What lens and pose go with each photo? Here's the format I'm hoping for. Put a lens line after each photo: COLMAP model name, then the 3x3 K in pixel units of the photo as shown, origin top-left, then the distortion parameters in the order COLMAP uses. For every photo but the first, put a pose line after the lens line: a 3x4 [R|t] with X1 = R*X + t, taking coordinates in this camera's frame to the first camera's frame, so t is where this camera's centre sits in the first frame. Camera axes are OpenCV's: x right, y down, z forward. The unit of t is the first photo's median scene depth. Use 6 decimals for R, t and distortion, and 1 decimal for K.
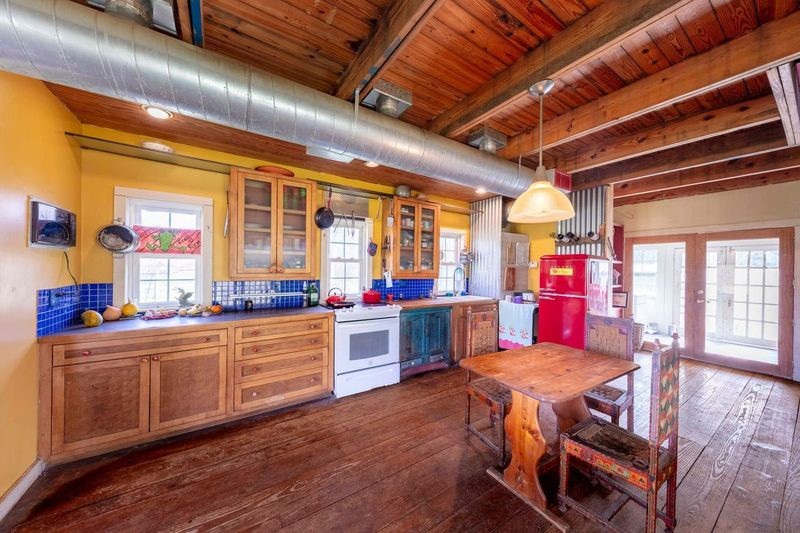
lens RADIAL K [[275.5, 0, 398.7], [0, 275.5, 268.7], [0, 0, 1]] dist [0.004044, -0.002088]
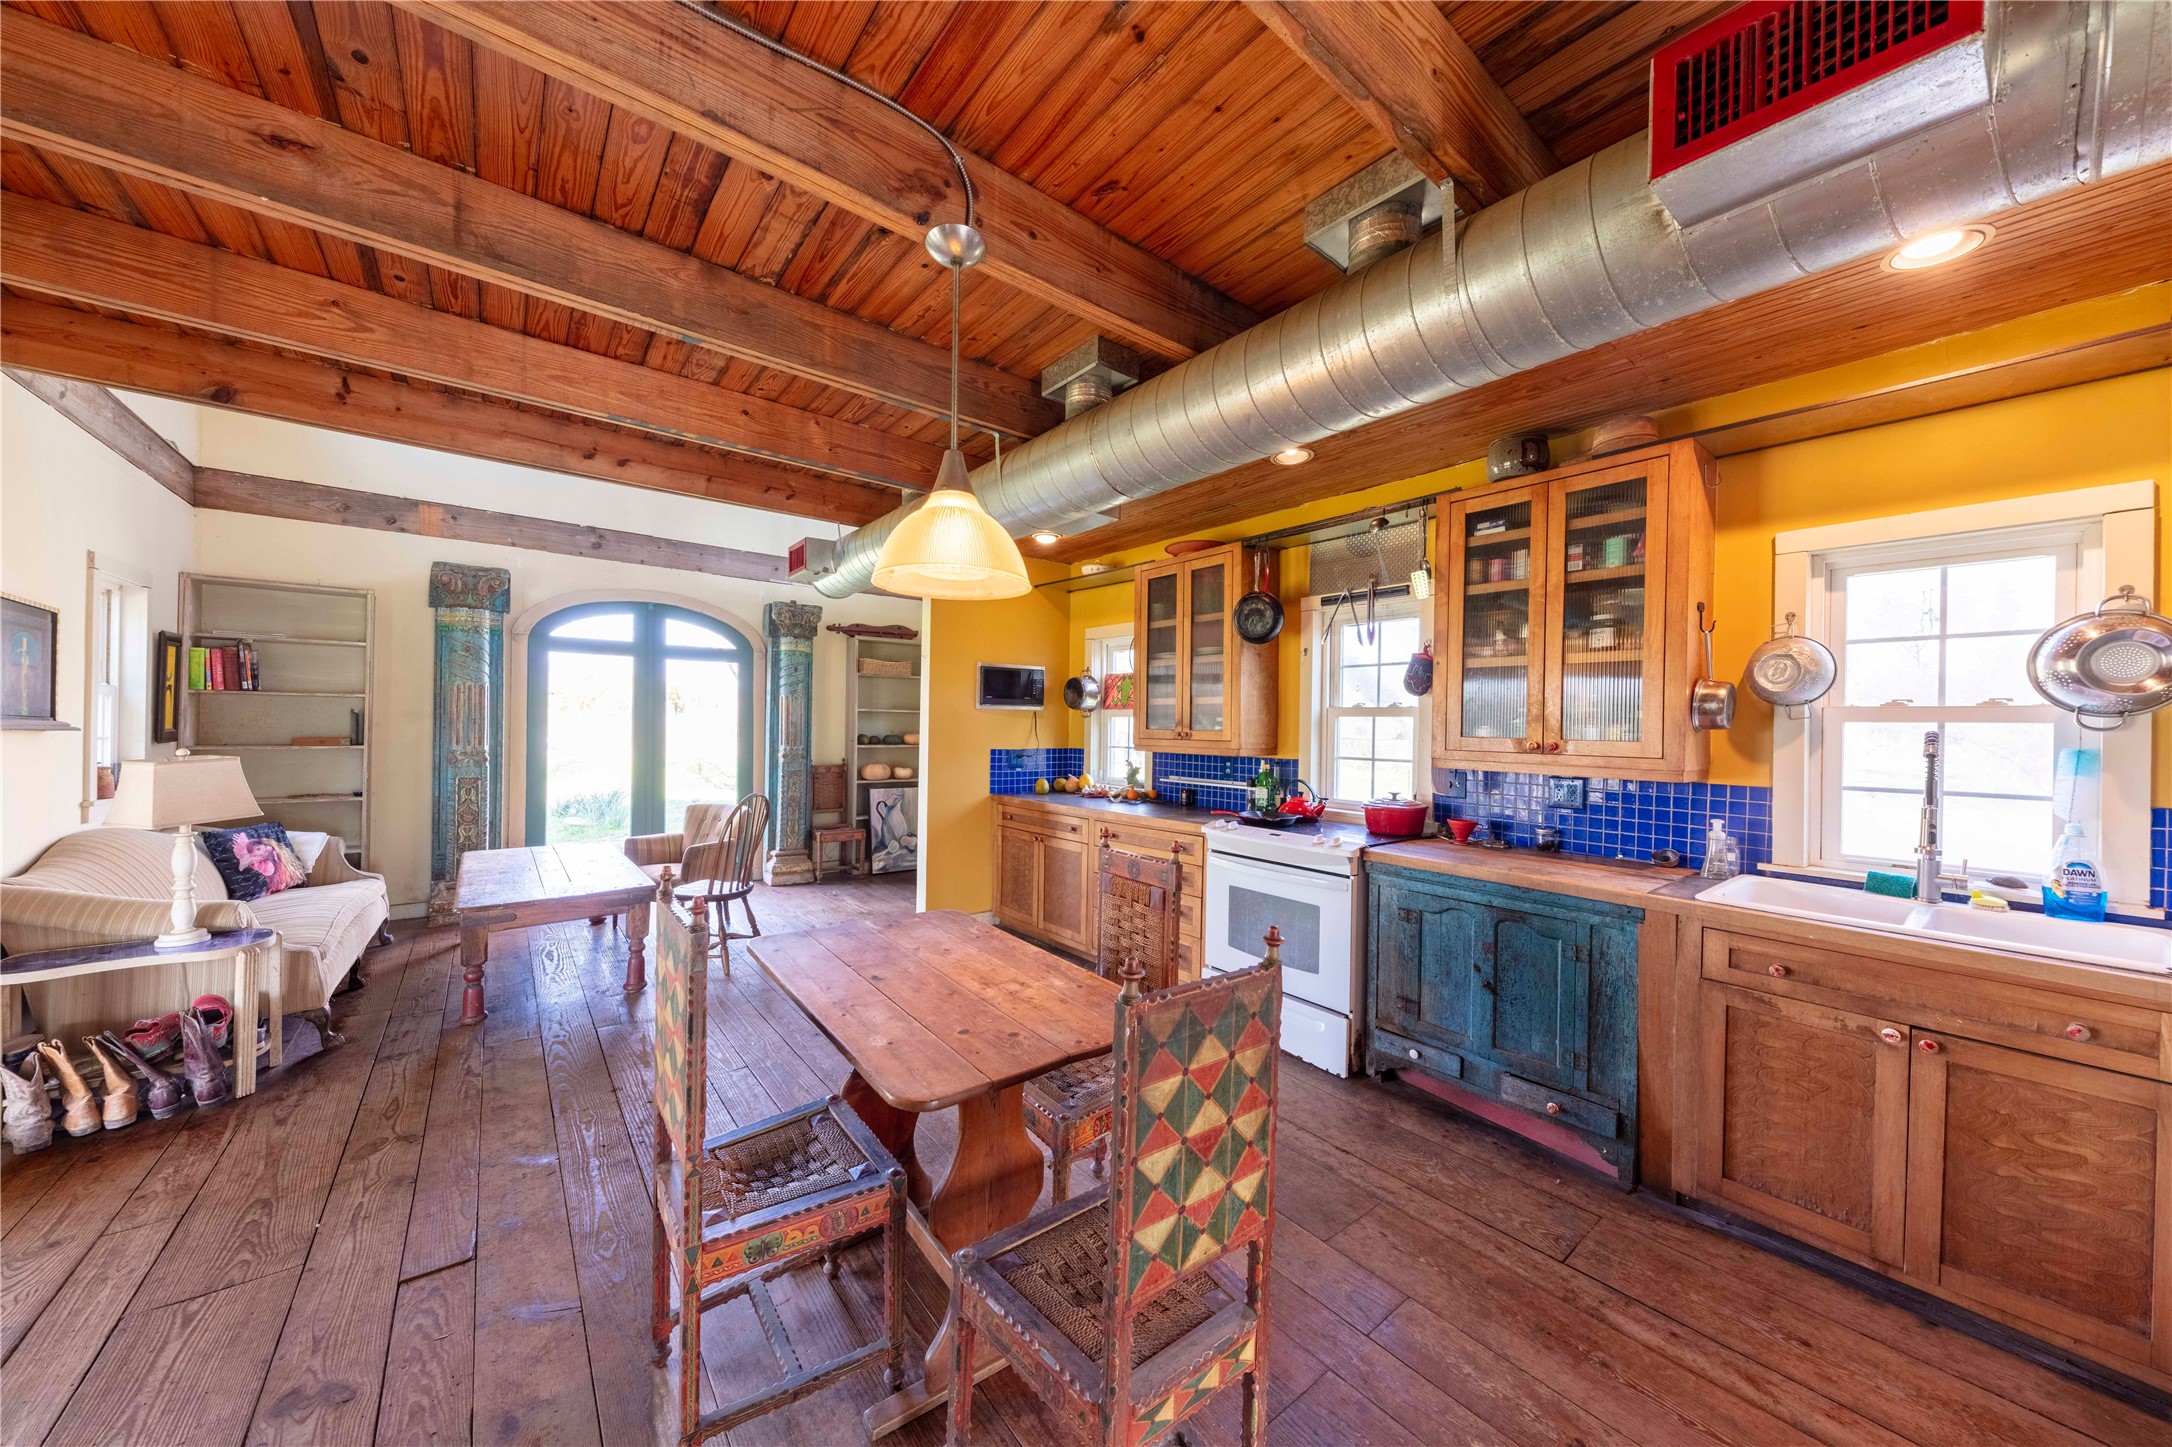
lens RADIAL K [[747.9, 0, 1099.4], [0, 747.9, 724.7], [0, 0, 1]] dist [0.004044, -0.002088]
pose [[0.102853, -0.012301, -0.994621, 0.992479], [-0.020110, 0.999693, -0.014444, 0.011483], [0.994493, 0.021487, 0.102574, 0.698777]]
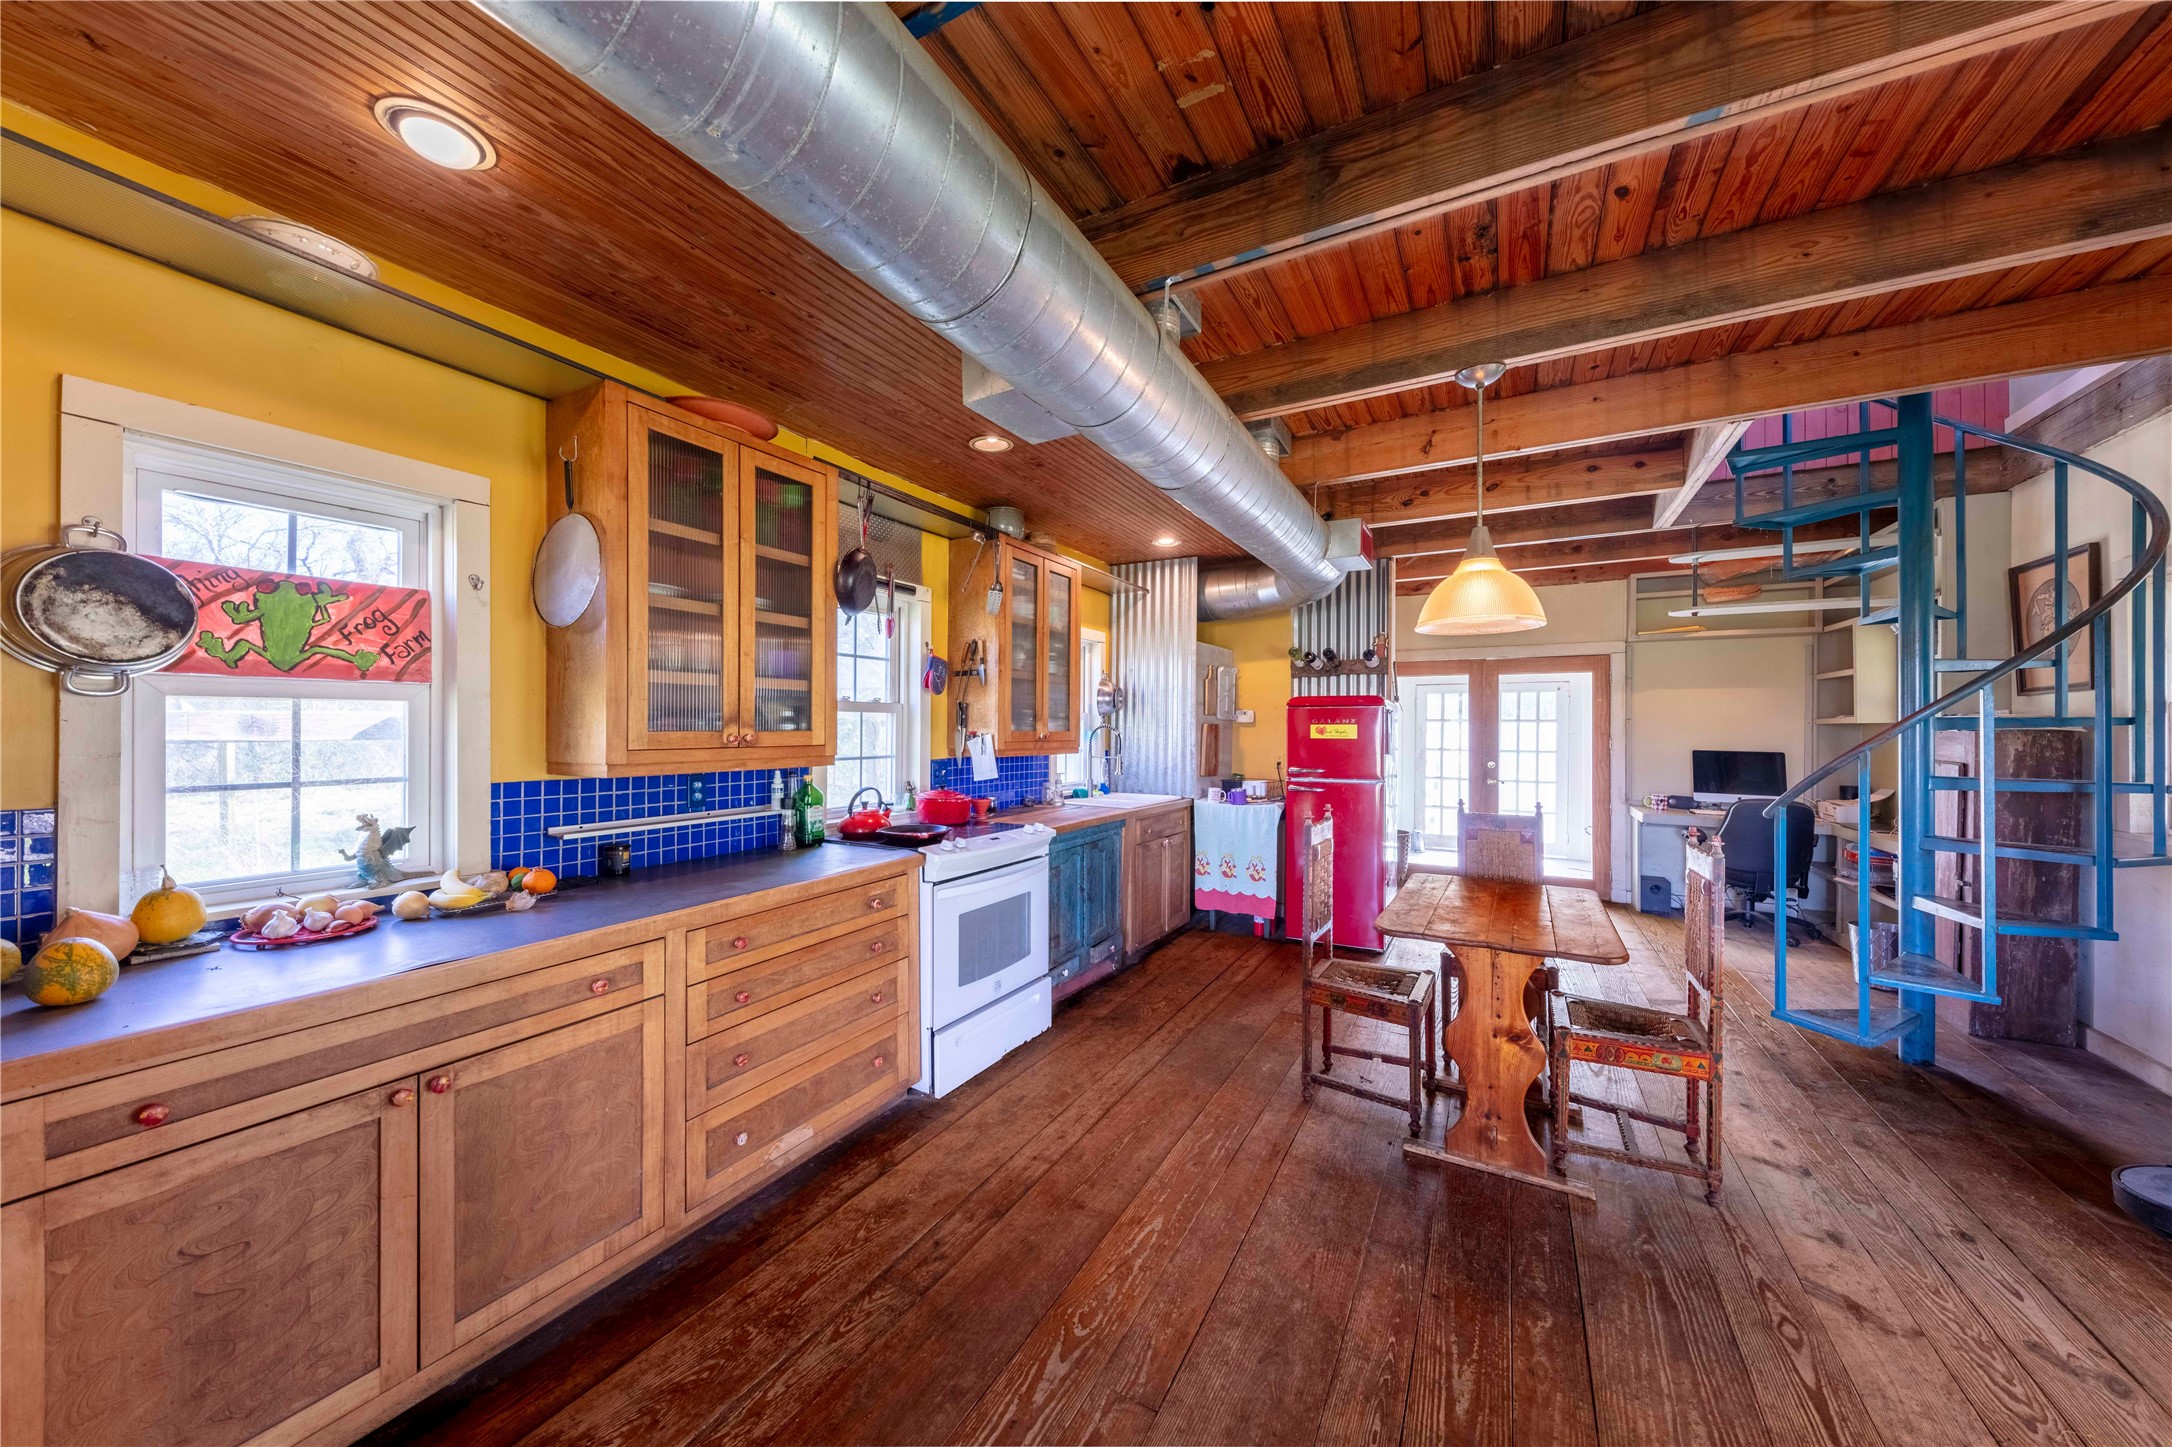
lens RADIAL K [[747.9, 0, 1089.3], [0, 747.9, 730.8], [0, 0, 1]] dist [0.004044, -0.002088]
pose [[0.885265, -0.011679, 0.464941, -0.491167], [0.009263, 0.999929, 0.007481, -0.005679], [-0.464996, -0.002316, 0.885310, 0.065308]]
